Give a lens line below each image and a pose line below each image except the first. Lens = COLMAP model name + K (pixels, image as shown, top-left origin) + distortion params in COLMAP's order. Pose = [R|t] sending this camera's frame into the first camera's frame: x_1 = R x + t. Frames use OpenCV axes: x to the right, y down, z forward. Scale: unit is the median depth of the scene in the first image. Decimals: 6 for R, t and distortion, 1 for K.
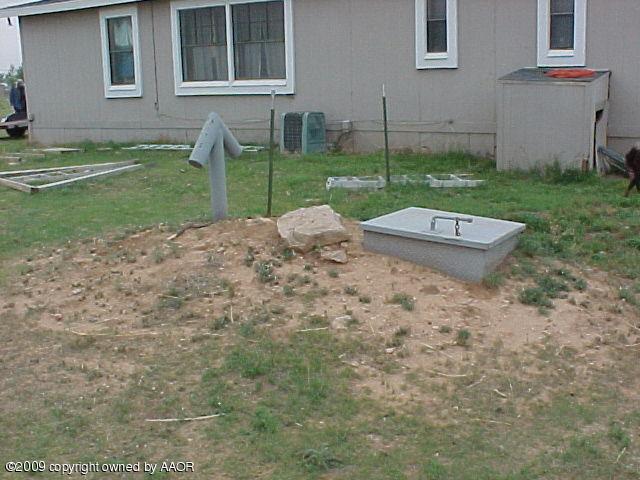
lens RADIAL K [[808.4, 0, 320.0], [0, 808.4, 240.0], [0, 0, 1]] dist [-0.153161, -0.009815]
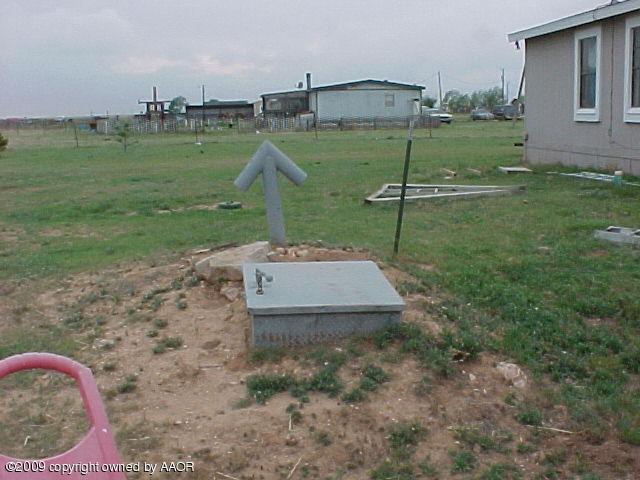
lens RADIAL K [[751.8, 0, 320.0], [0, 751.8, 240.0], [0, 0, 1]] dist [0.009237, -0.003536]
pose [[0.565393, 0.148987, -0.811254, 0.361221], [-0.152744, 0.985452, 0.074526, -0.057951], [0.810555, 0.081778, 0.579924, 0.224903]]
